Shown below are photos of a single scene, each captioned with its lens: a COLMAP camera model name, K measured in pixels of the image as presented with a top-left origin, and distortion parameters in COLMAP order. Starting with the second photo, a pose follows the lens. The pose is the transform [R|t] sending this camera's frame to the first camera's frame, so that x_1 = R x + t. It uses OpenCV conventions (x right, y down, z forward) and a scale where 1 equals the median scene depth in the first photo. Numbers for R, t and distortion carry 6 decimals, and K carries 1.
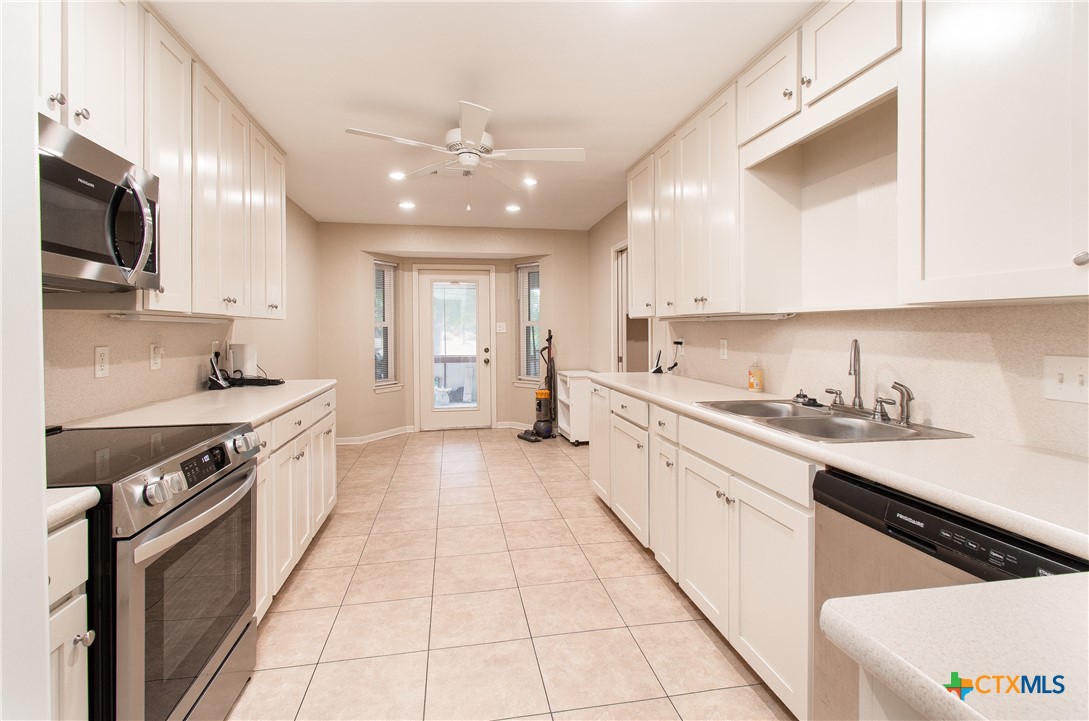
lens RADIAL K [[491.4, 0, 535.7], [0, 491.4, 329.8], [0, 0, 1]] dist [-0.000418, -0.000370]
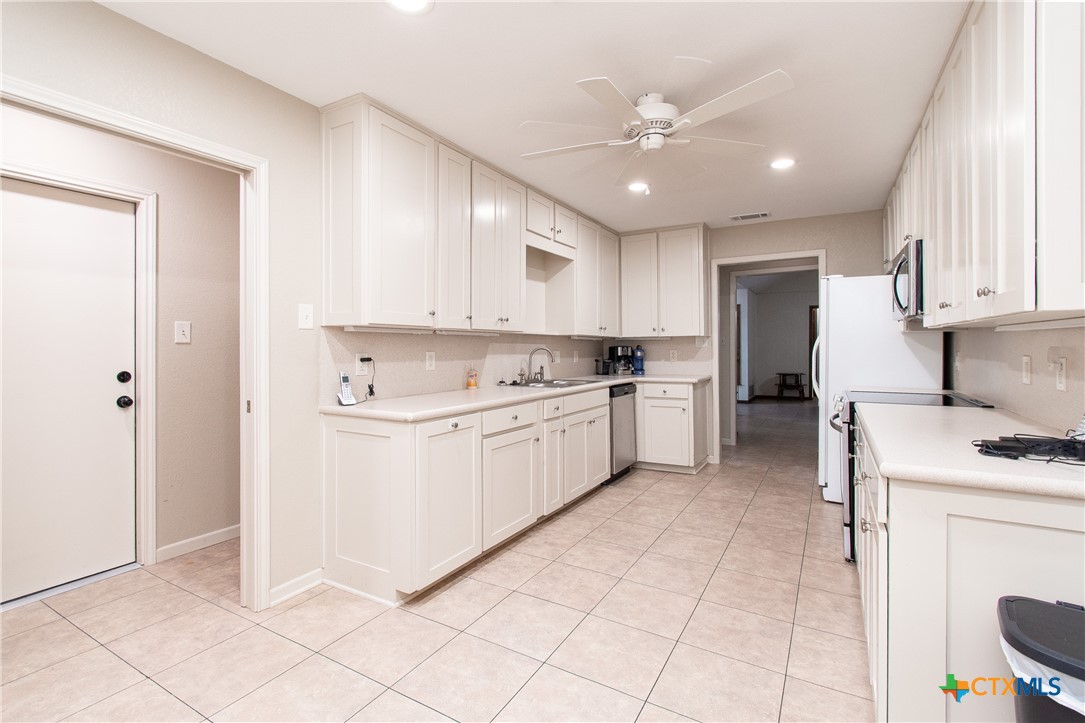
lens RADIAL K [[489.6, 0, 551.5], [0, 489.6, 344.0], [0, 0, 1]] dist [-0.000418, -0.000370]
pose [[-0.769236, 0.004991, 0.638946, -0.543372], [0.003484, 0.999987, -0.003617, 0.007745], [-0.638956, -0.000556, -0.769243, 1.779571]]
